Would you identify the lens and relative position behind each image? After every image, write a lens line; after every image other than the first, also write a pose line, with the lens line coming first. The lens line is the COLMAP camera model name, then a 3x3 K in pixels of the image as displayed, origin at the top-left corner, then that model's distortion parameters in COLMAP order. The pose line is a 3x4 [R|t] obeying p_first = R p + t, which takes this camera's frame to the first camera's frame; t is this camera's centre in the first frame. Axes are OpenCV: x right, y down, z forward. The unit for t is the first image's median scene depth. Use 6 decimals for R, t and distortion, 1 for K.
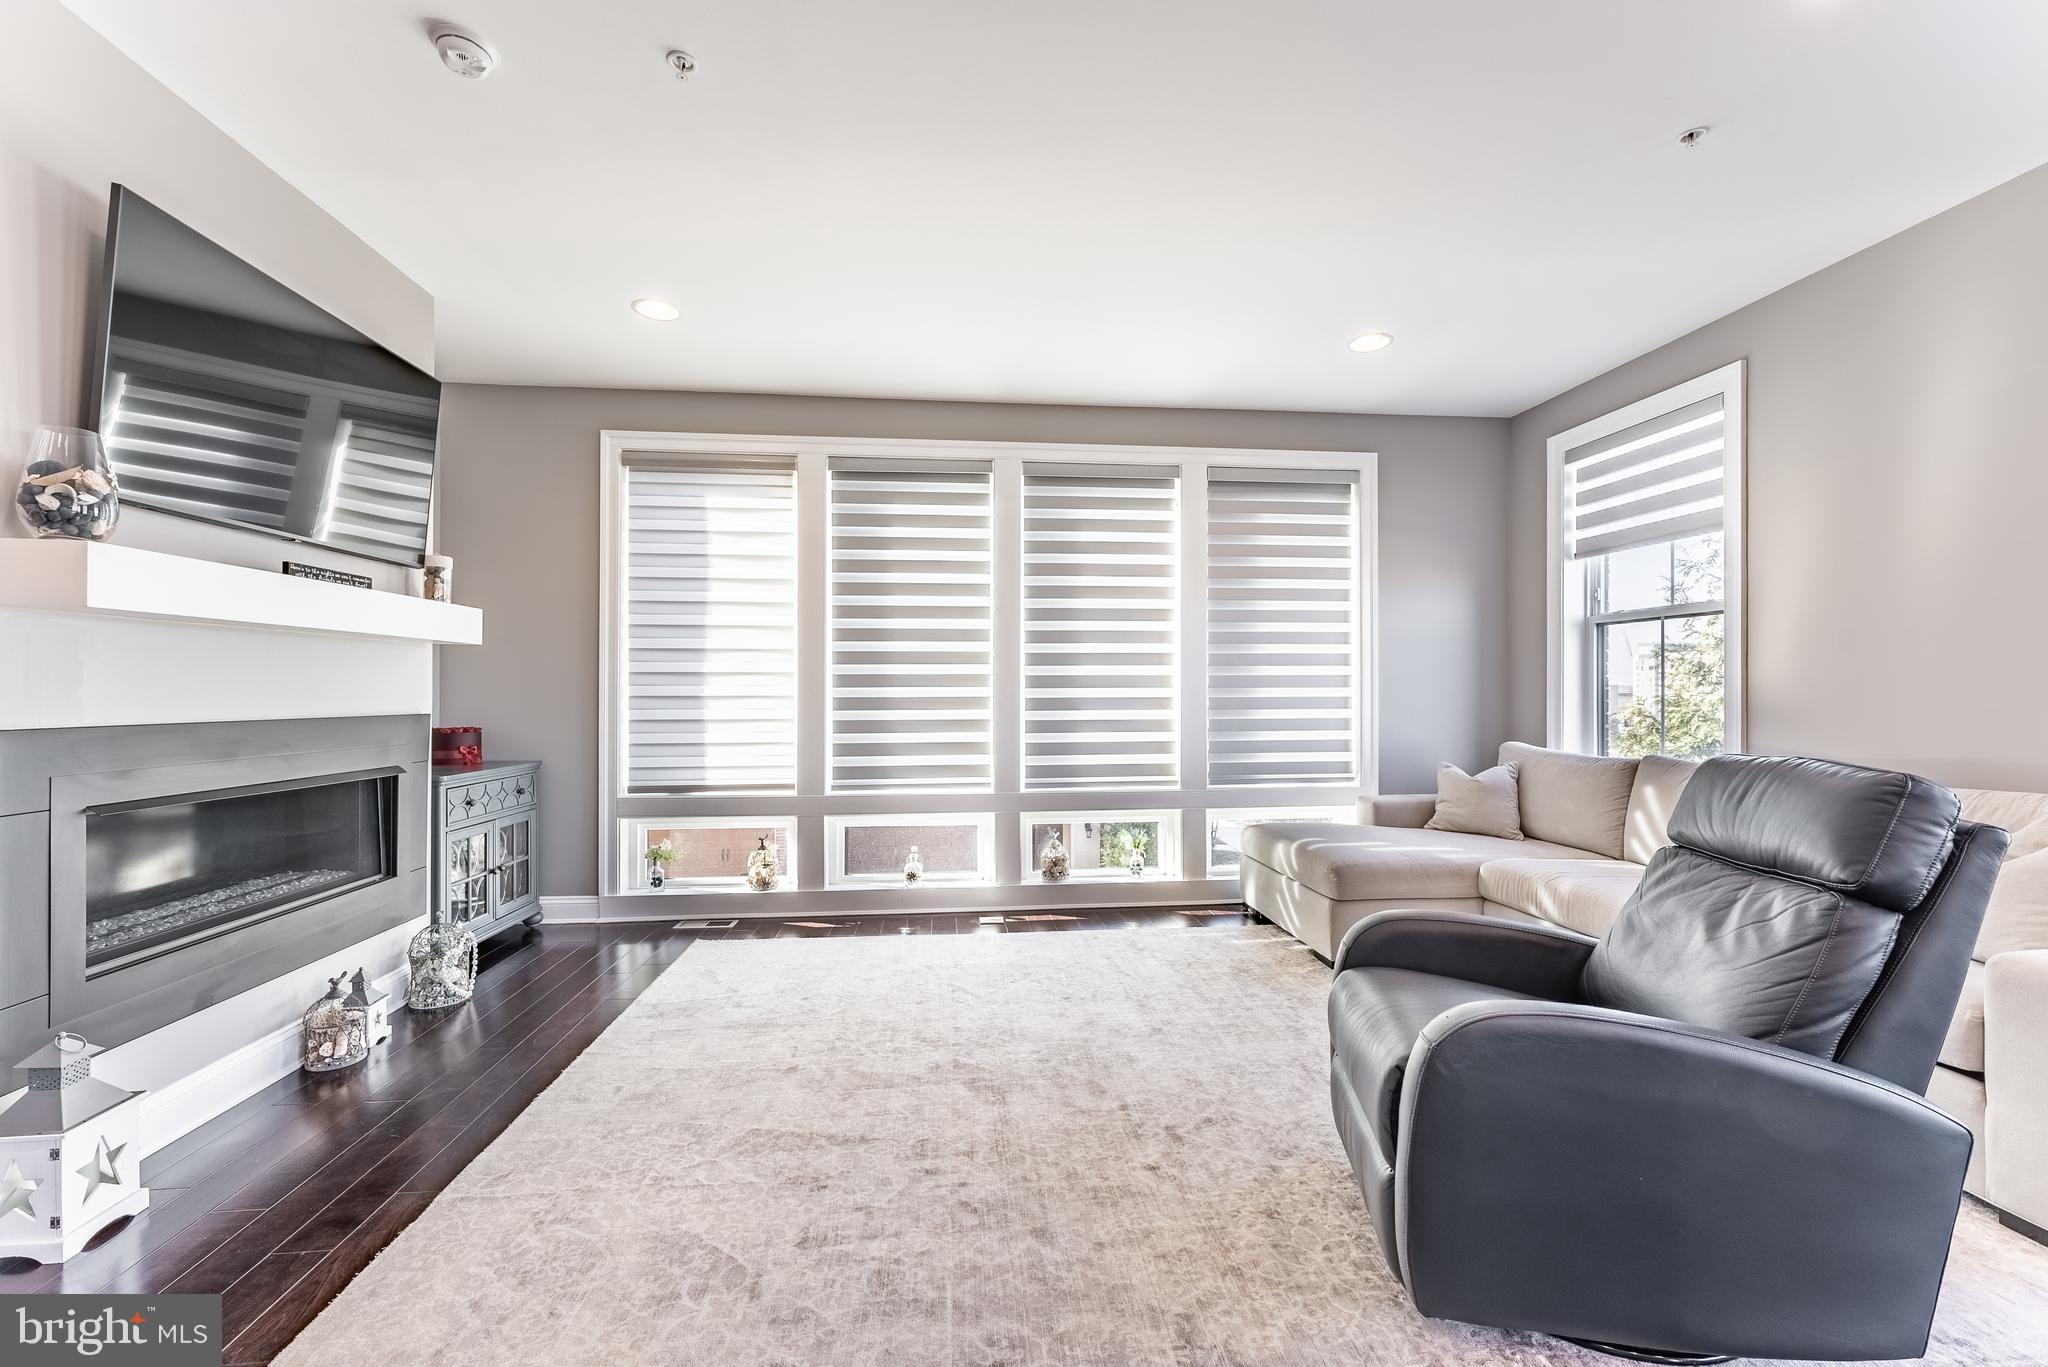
lens RADIAL K [[824.0, 0, 1017.6], [0, 824.0, 693.0], [0, 0, 1]] dist [0.000612, 0.000215]
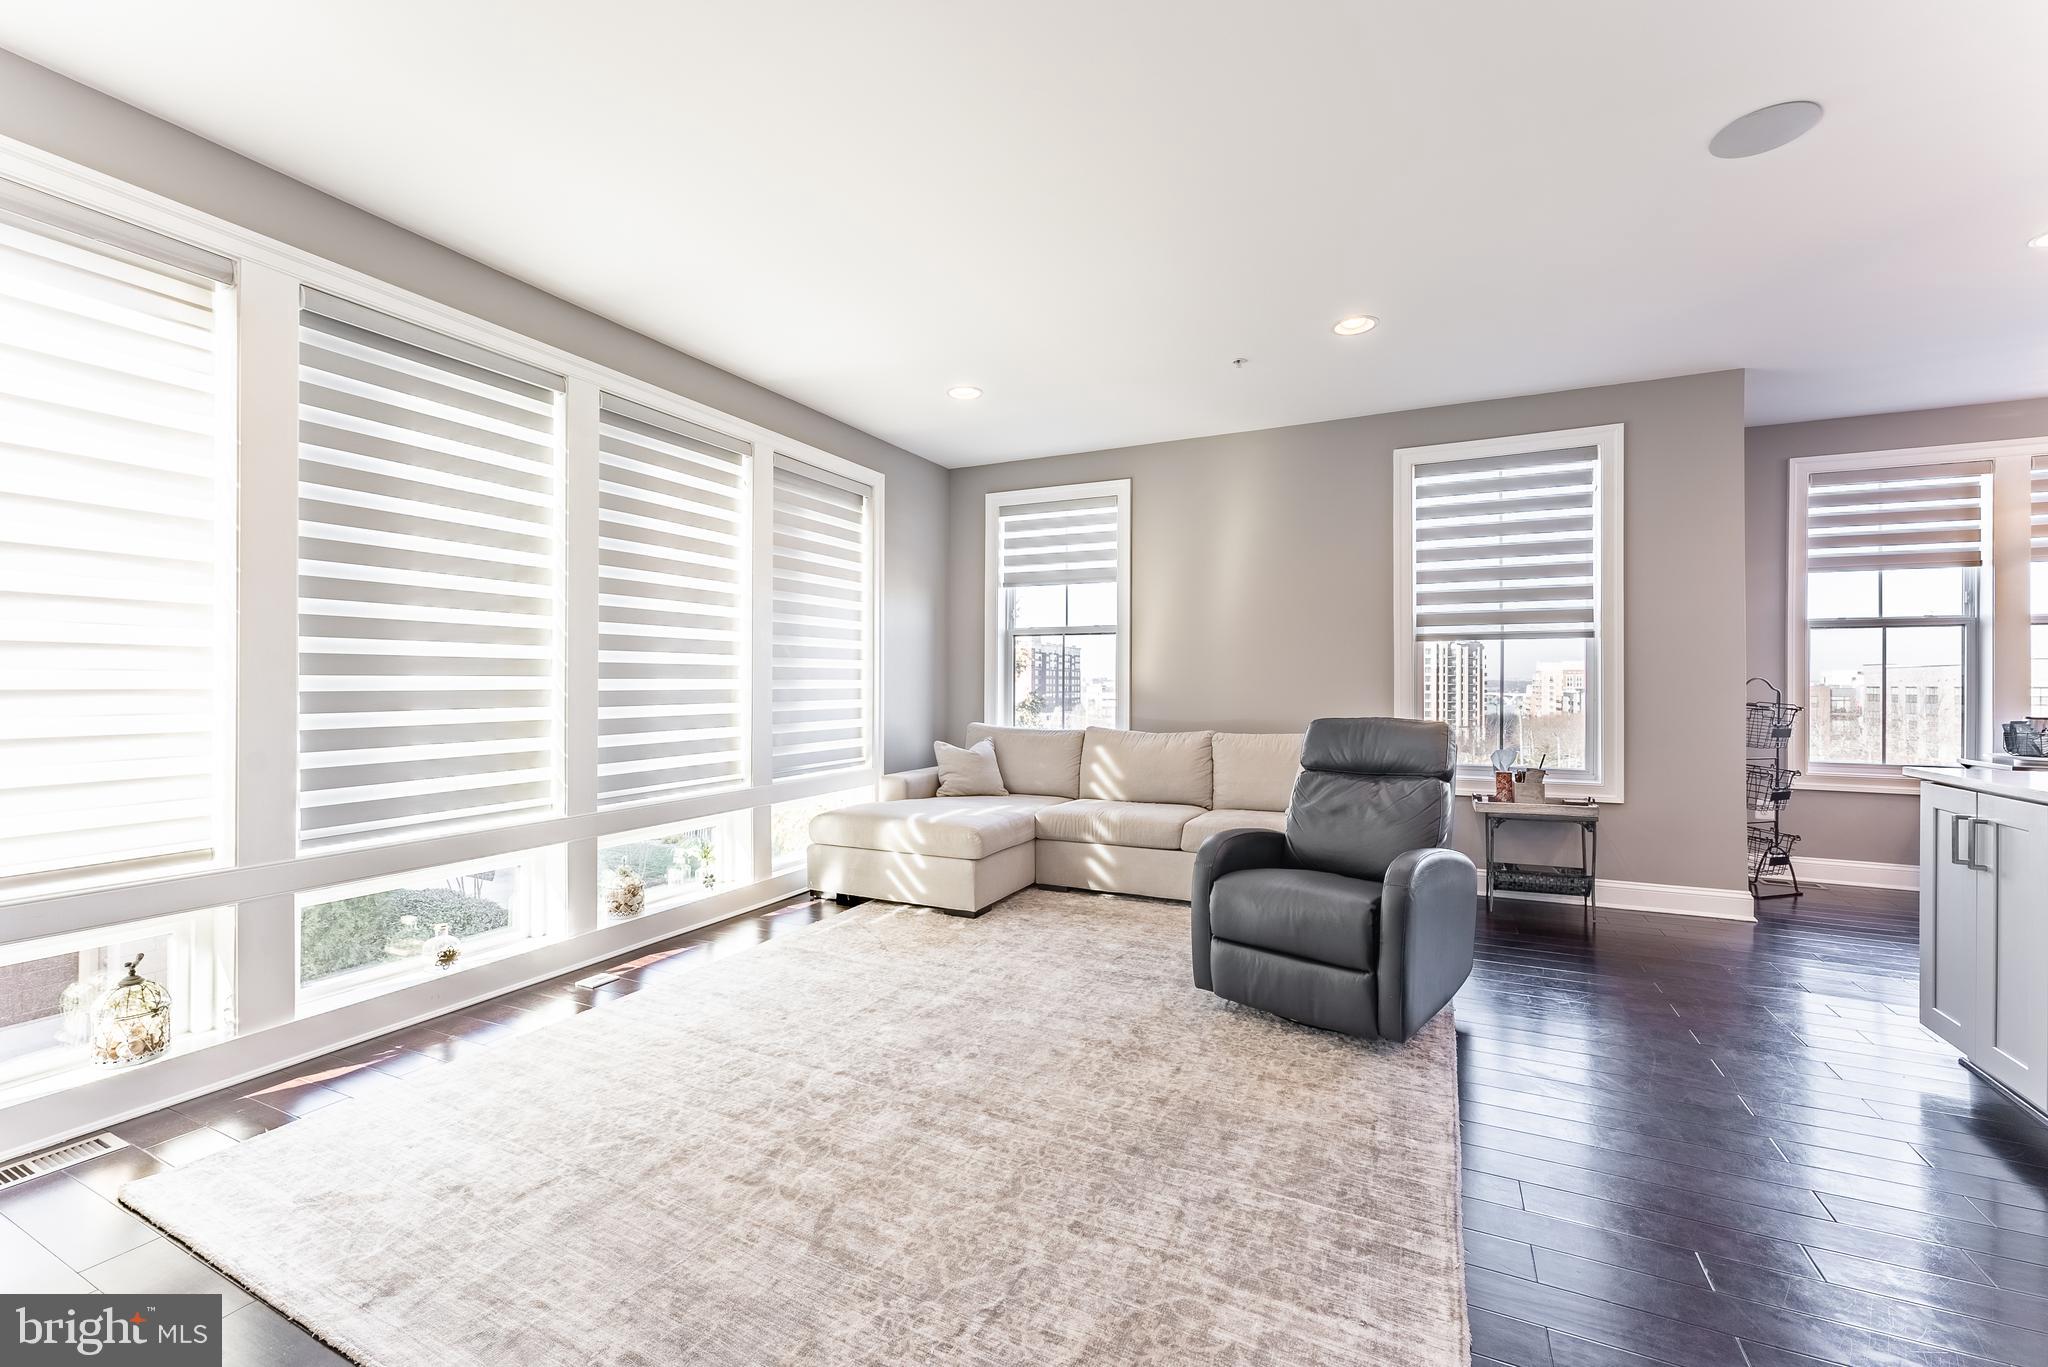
lens RADIAL K [[824.0, 0, 1028.3], [0, 824.0, 682.3], [0, 0, 1]] dist [0.000612, 0.000215]
pose [[0.527080, 0.004128, 0.849806, -0.457933], [-0.001204, 0.999991, -0.004111, 0.000828], [-0.849815, 0.001143, 0.527080, 0.245818]]
